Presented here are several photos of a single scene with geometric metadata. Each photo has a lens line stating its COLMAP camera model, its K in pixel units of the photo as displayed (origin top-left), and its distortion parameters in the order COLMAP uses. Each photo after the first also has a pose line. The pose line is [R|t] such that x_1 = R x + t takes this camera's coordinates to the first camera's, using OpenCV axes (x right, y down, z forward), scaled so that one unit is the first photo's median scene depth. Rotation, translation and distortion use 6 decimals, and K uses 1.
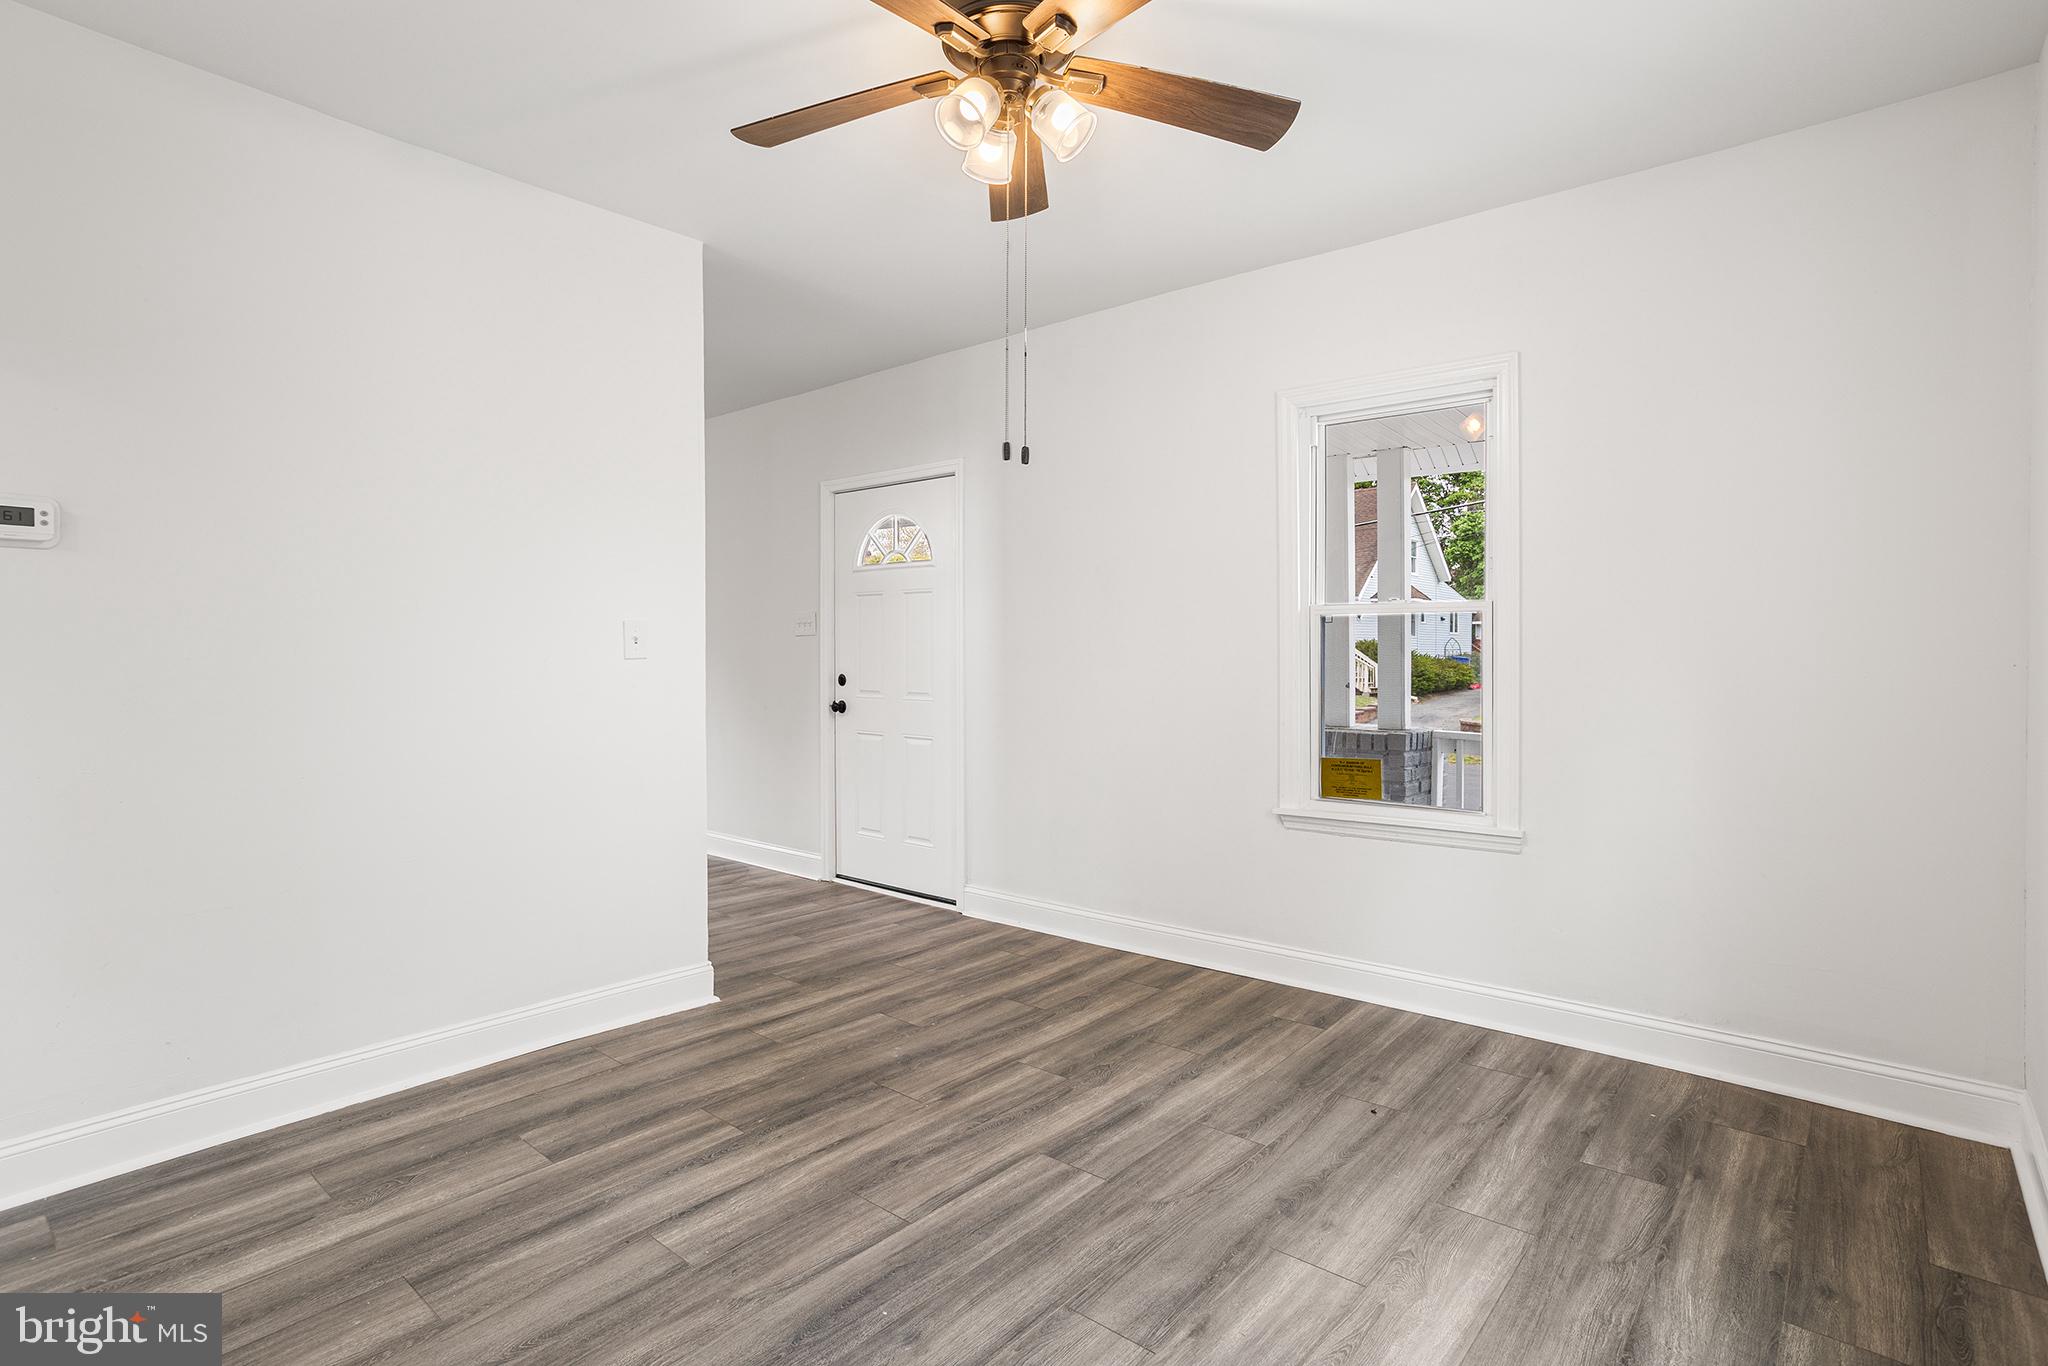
lens RADIAL K [[994.1, 0, 1000.8], [0, 994.1, 663.4], [0, 0, 1]] dist [-0.061074, 0.035891]
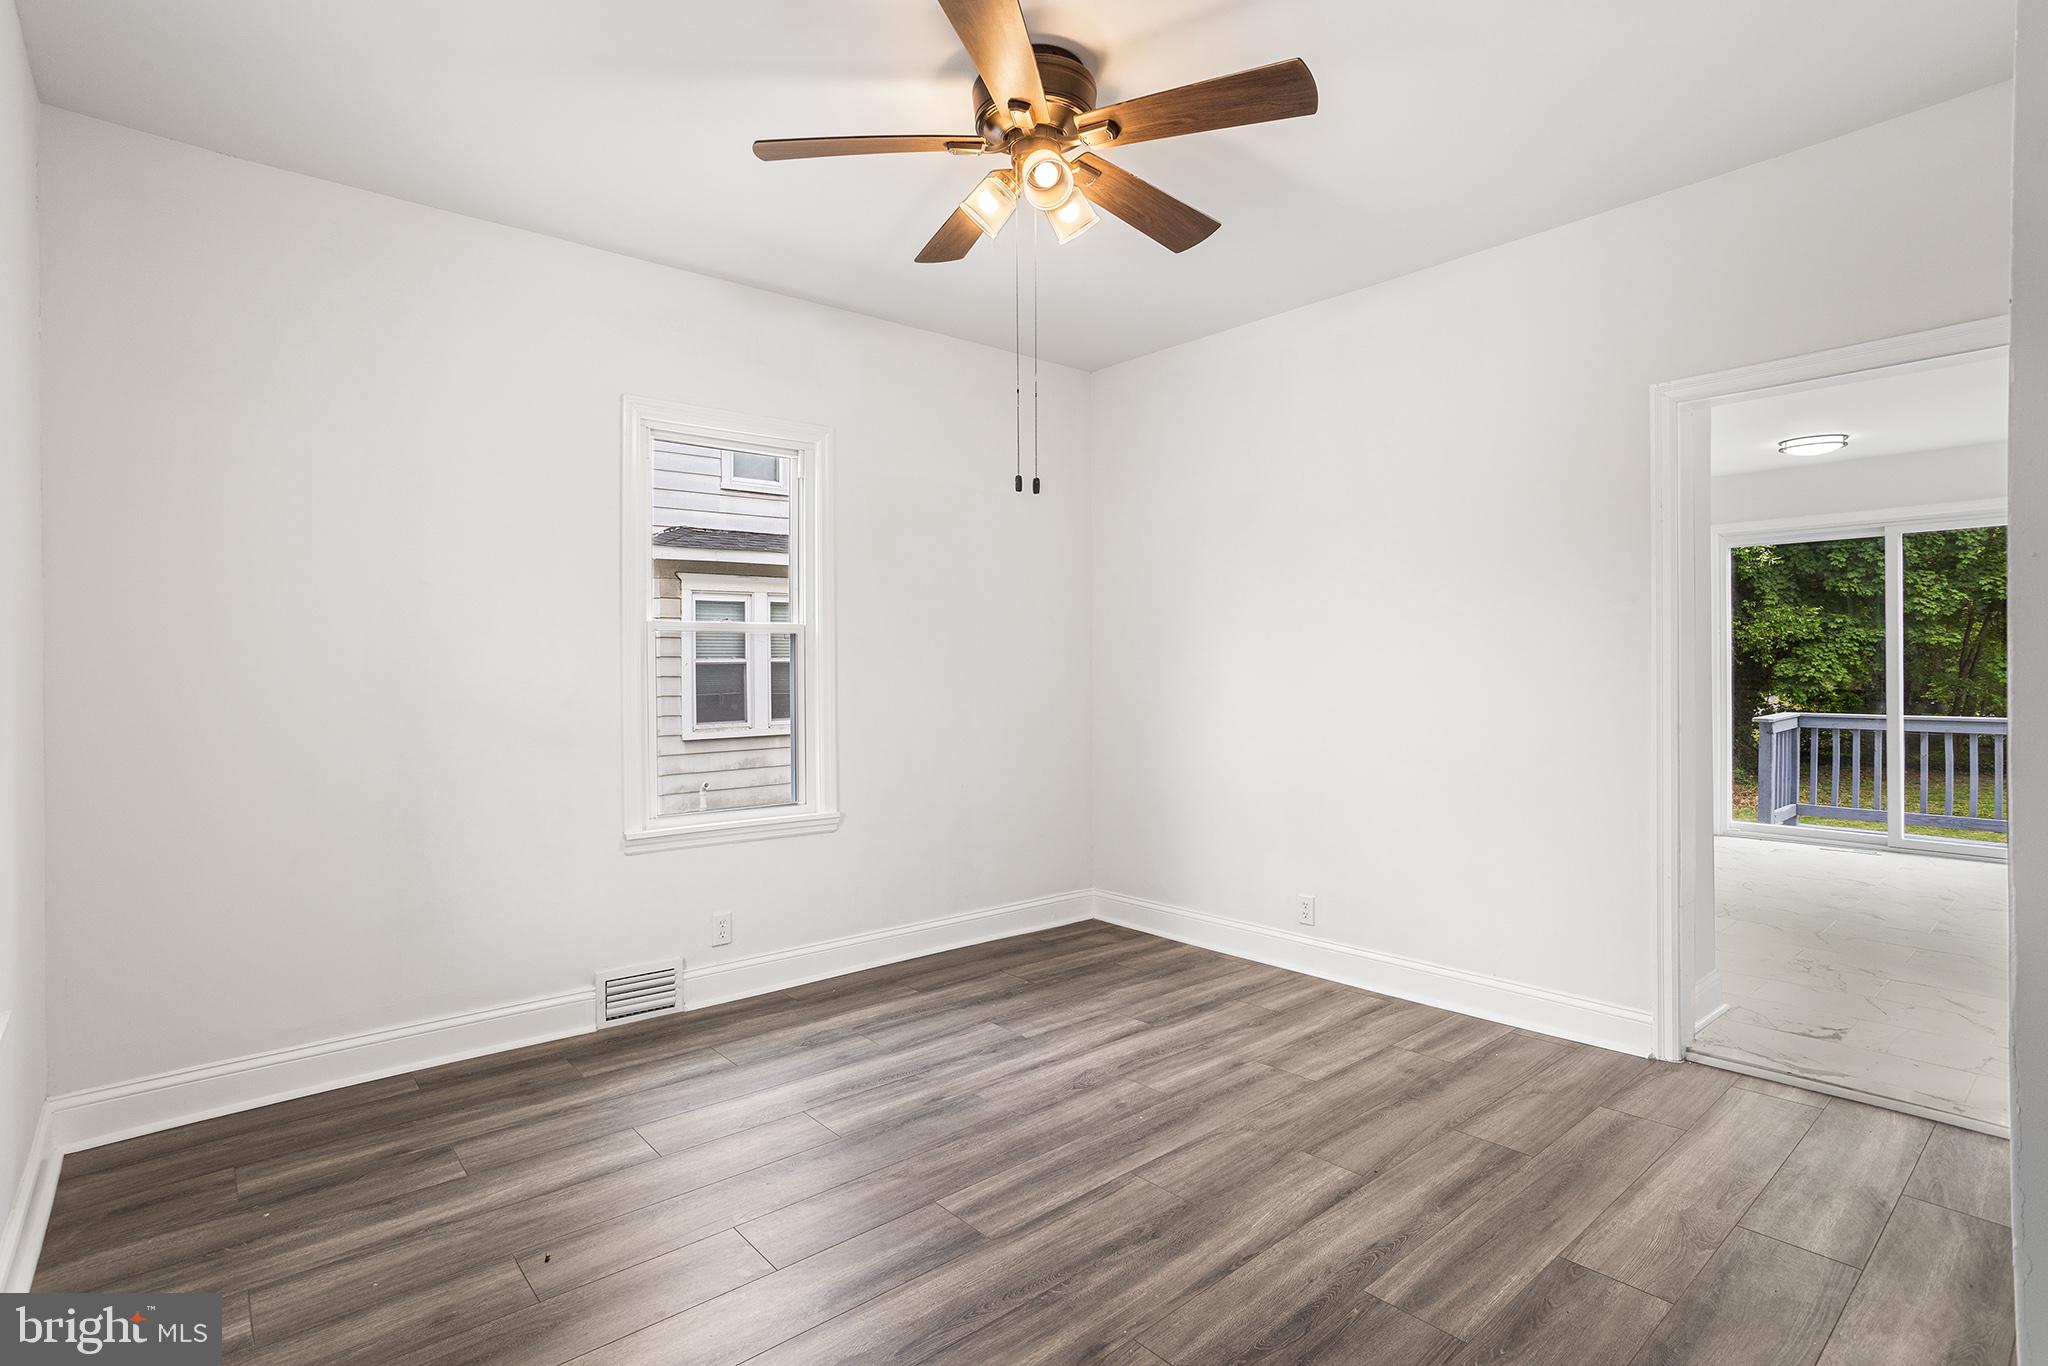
lens RADIAL K [[994.1, 0, 1000.8], [0, 994.1, 663.4], [0, 0, 1]] dist [-0.061074, 0.035891]
pose [[-0.987674, 0.011288, 0.156114, -0.109940], [0.013556, 0.999817, 0.013471, -0.023578], [-0.155934, 0.015421, -0.987647, 1.827460]]
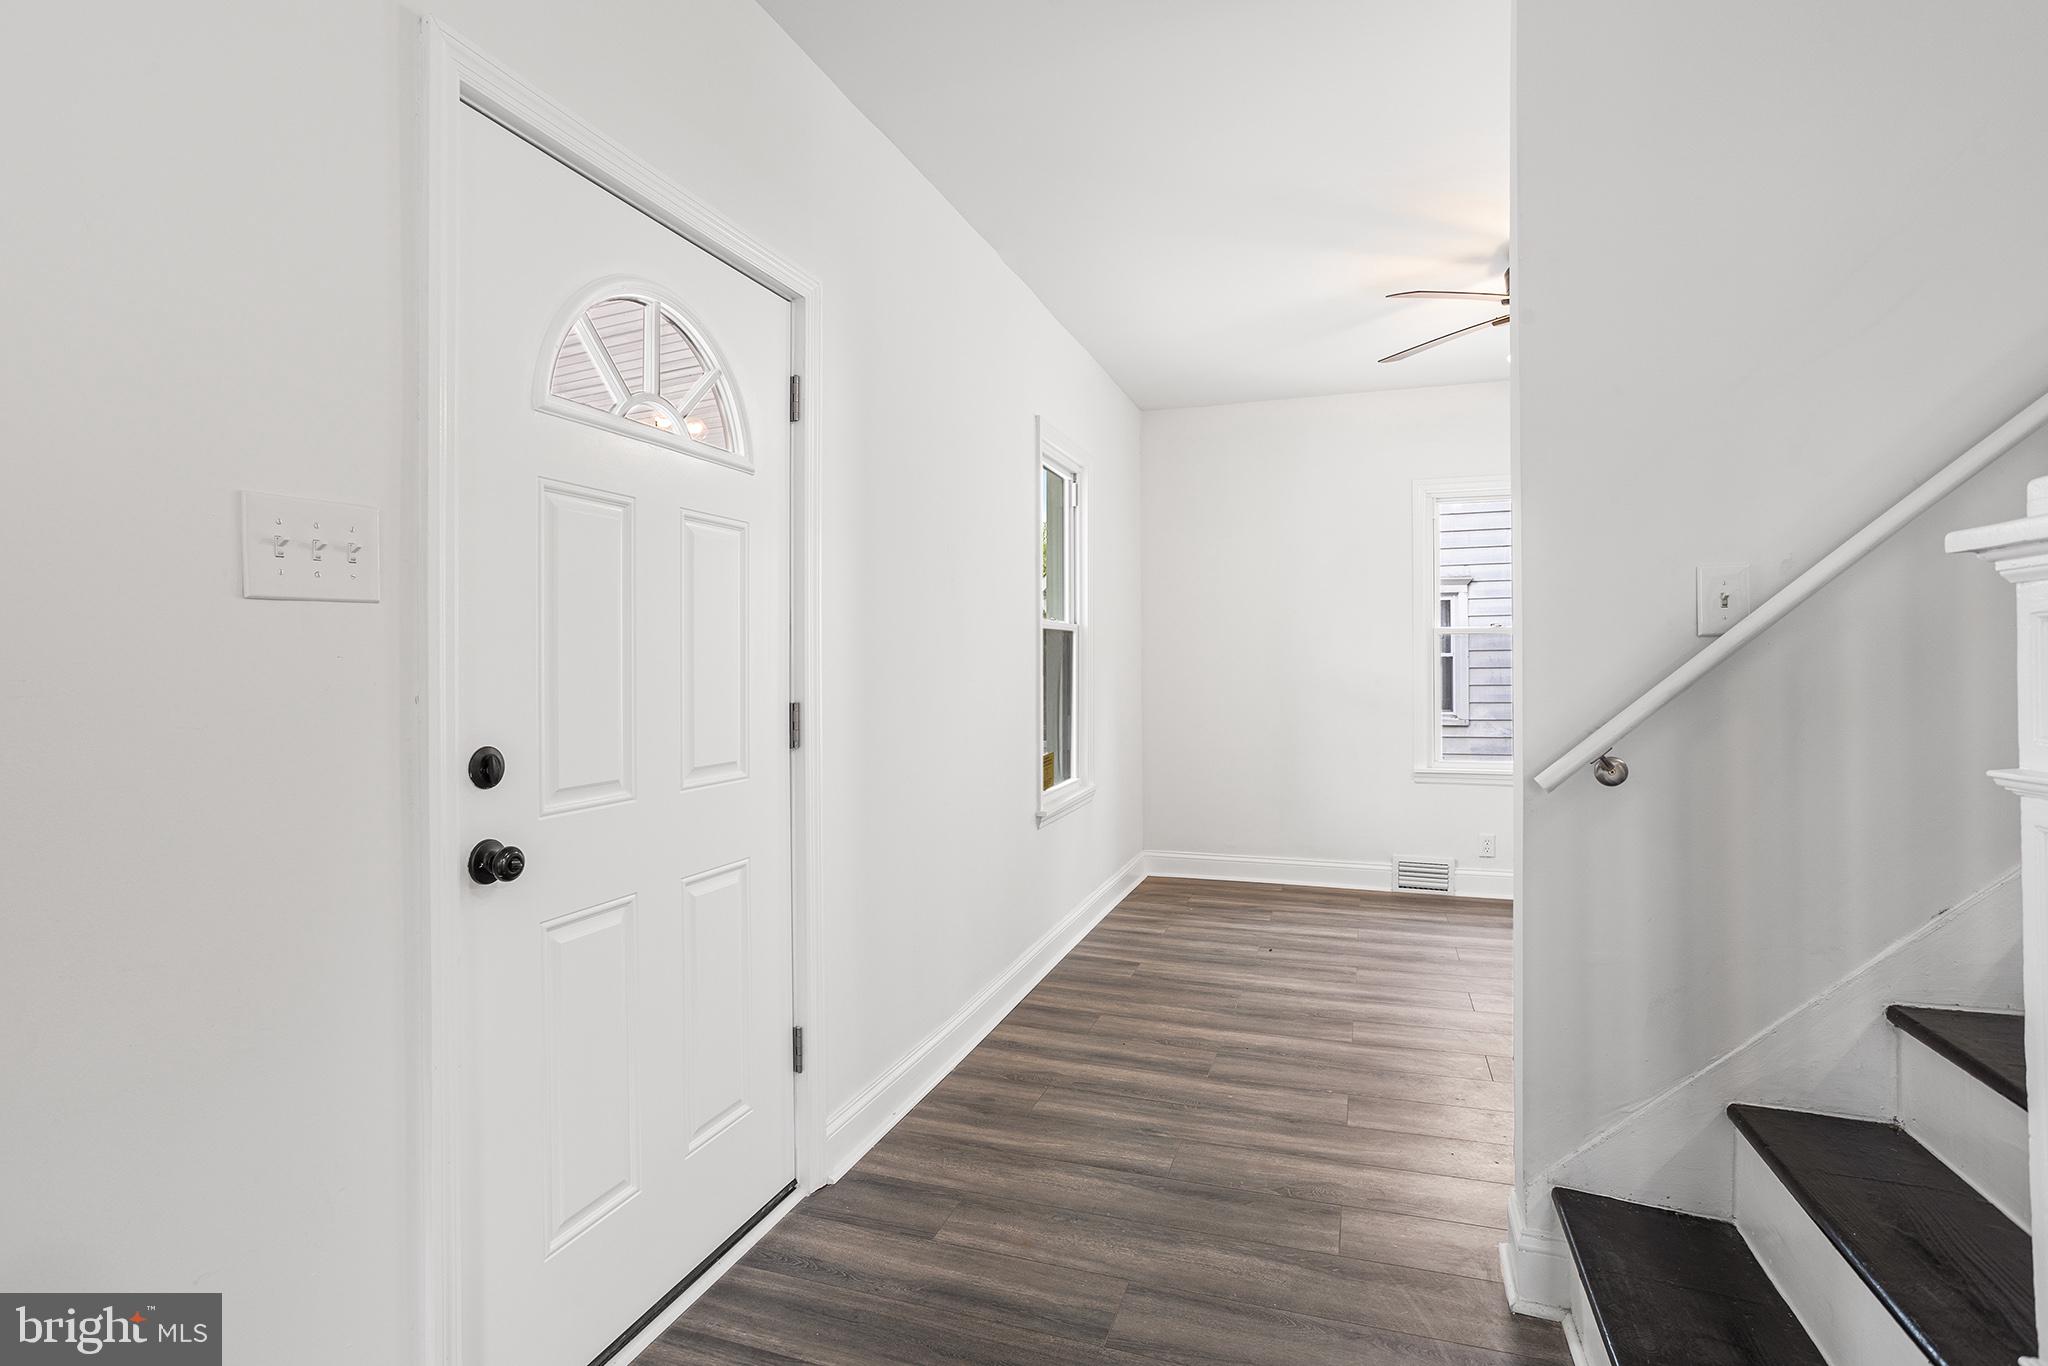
lens RADIAL K [[994.1, 0, 1000.8], [0, 994.1, 663.4], [0, 0, 1]] dist [-0.061074, 0.035891]
pose [[-0.346333, 0.002686, 0.938108, -1.041527], [0.020695, 0.999774, 0.004778, -0.024947], [-0.937883, 0.021069, -0.346310, 2.101415]]
